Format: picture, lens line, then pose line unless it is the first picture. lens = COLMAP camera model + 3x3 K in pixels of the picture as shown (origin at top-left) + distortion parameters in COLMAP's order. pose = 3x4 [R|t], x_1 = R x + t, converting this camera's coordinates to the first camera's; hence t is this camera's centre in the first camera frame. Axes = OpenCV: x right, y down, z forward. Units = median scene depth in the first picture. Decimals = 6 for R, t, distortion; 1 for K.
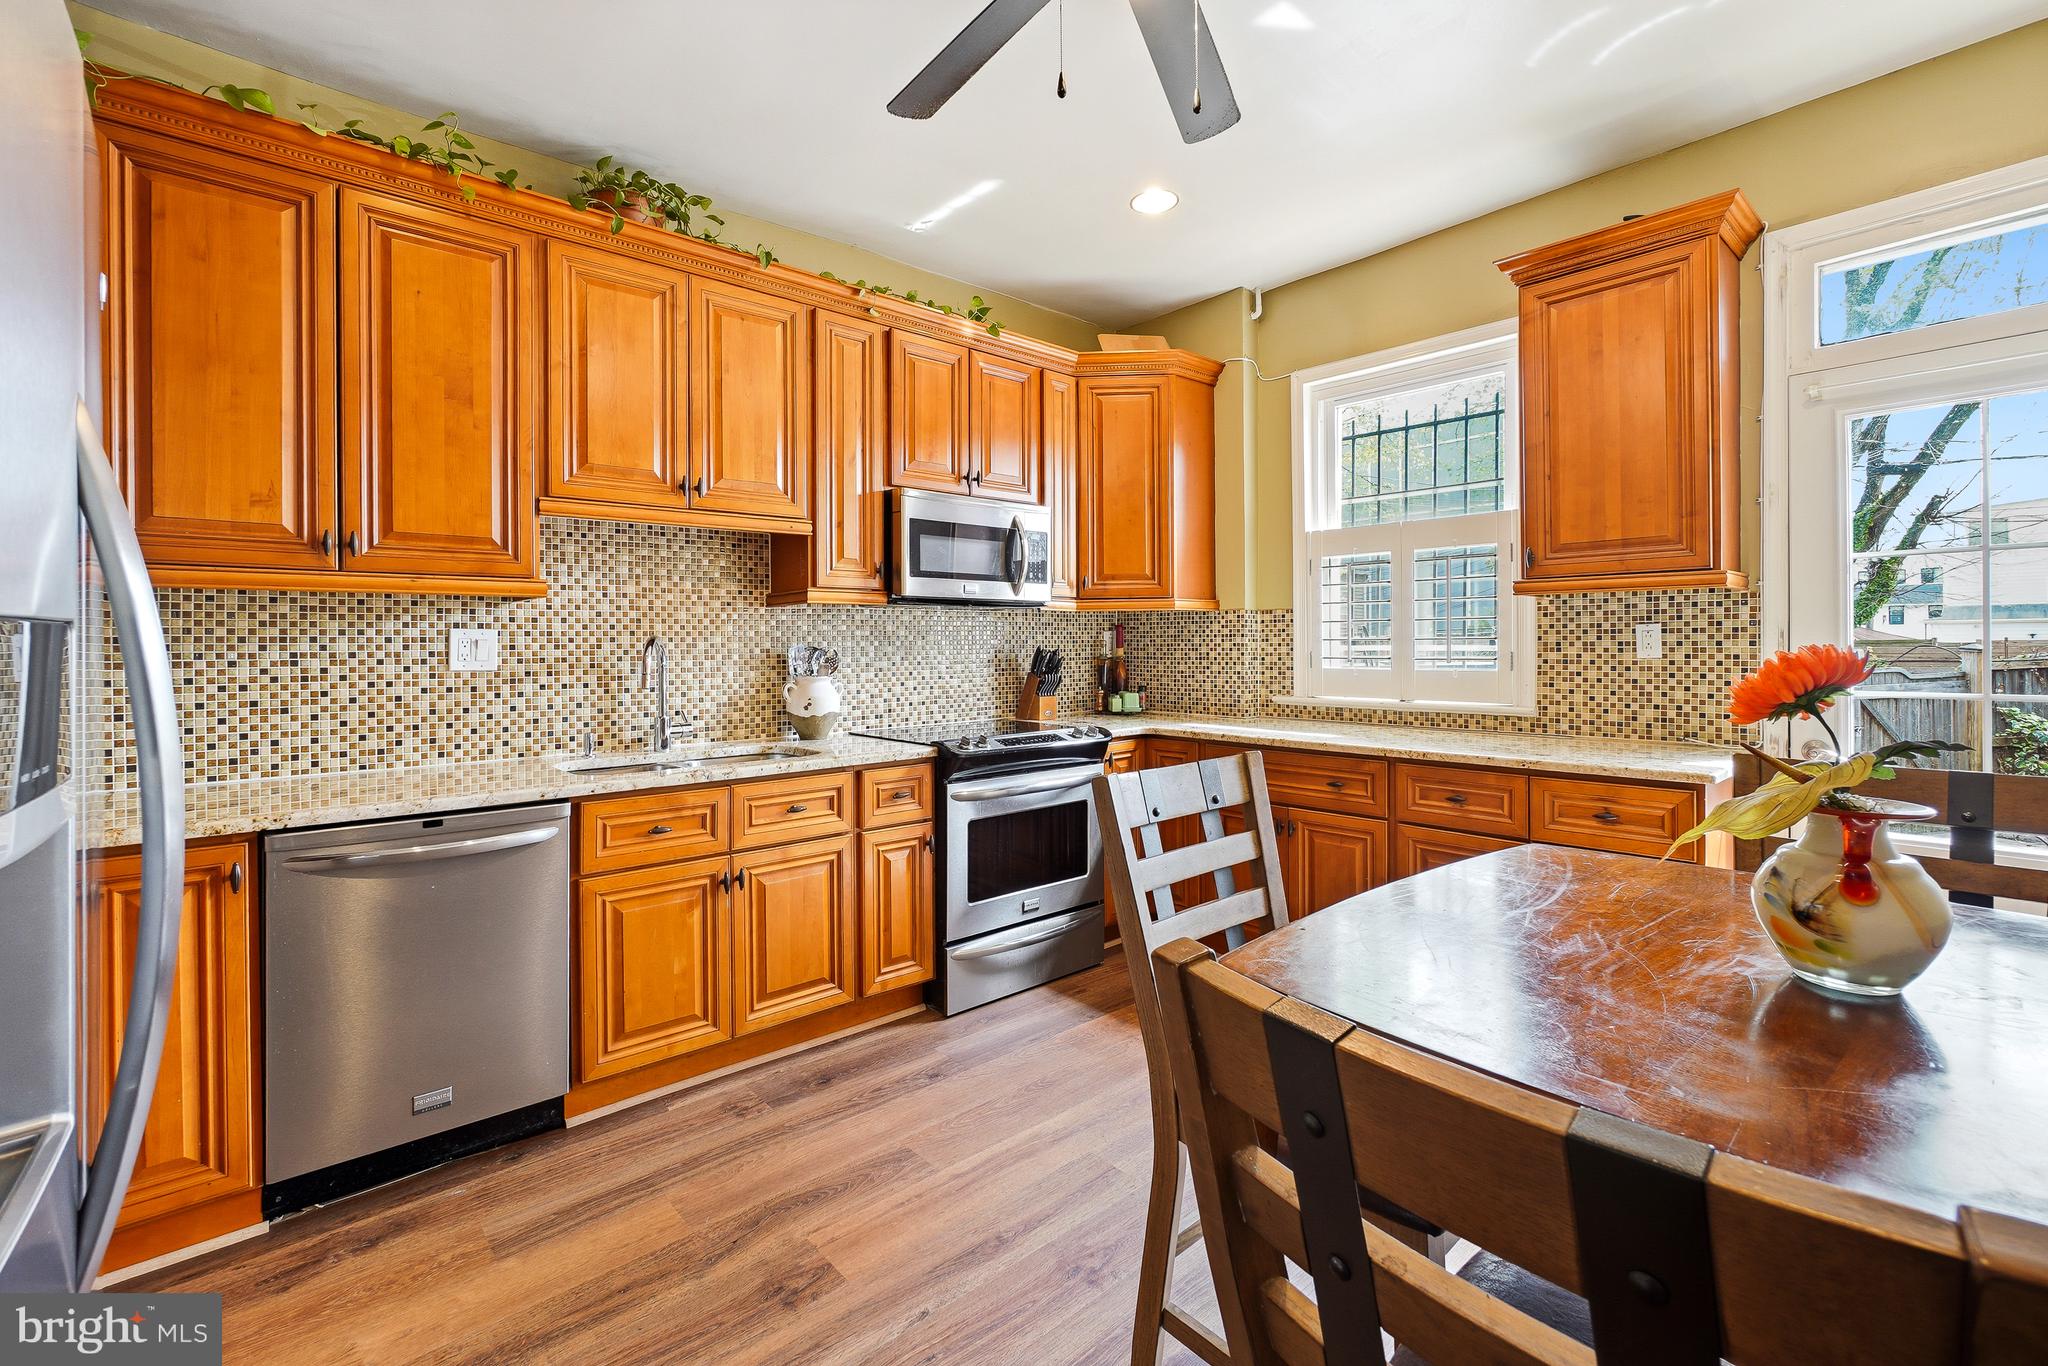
lens RADIAL K [[893.6, 0, 1034.1], [0, 893.6, 643.1], [0, 0, 1]] dist [-0.001882, 0.001215]
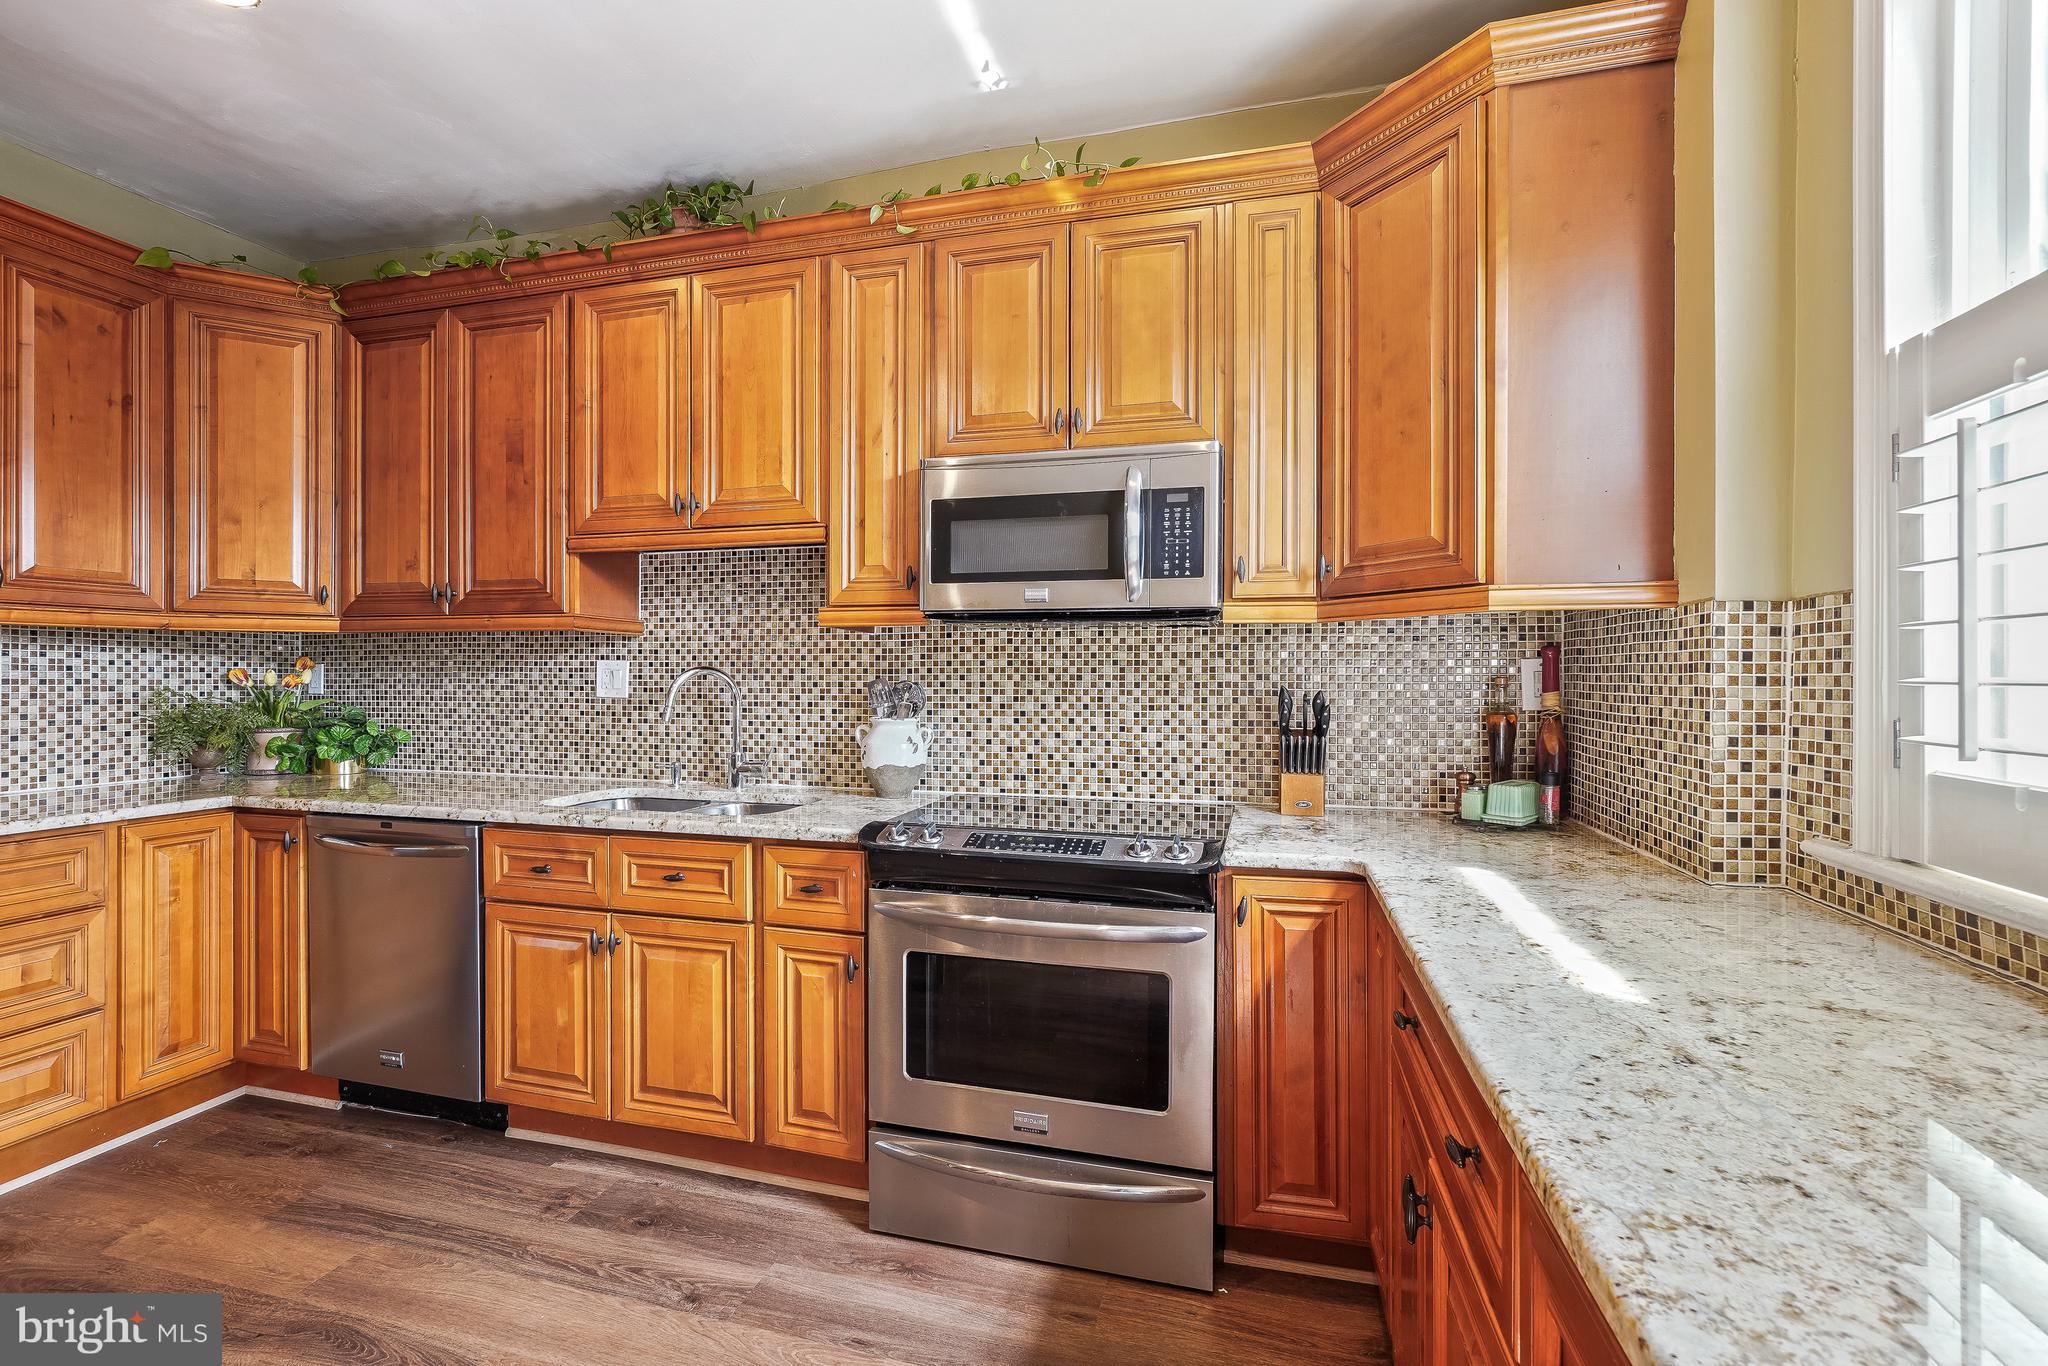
lens RADIAL K [[896.6, 0, 1015.6], [0, 896.6, 672.2], [0, 0, 1]] dist [-0.007762, 0.004014]
pose [[0.543641, 0.008396, -0.839276, 0.537946], [-0.006643, 0.999962, 0.005700, -0.009899], [0.839291, 0.002477, 0.543676, 0.734980]]
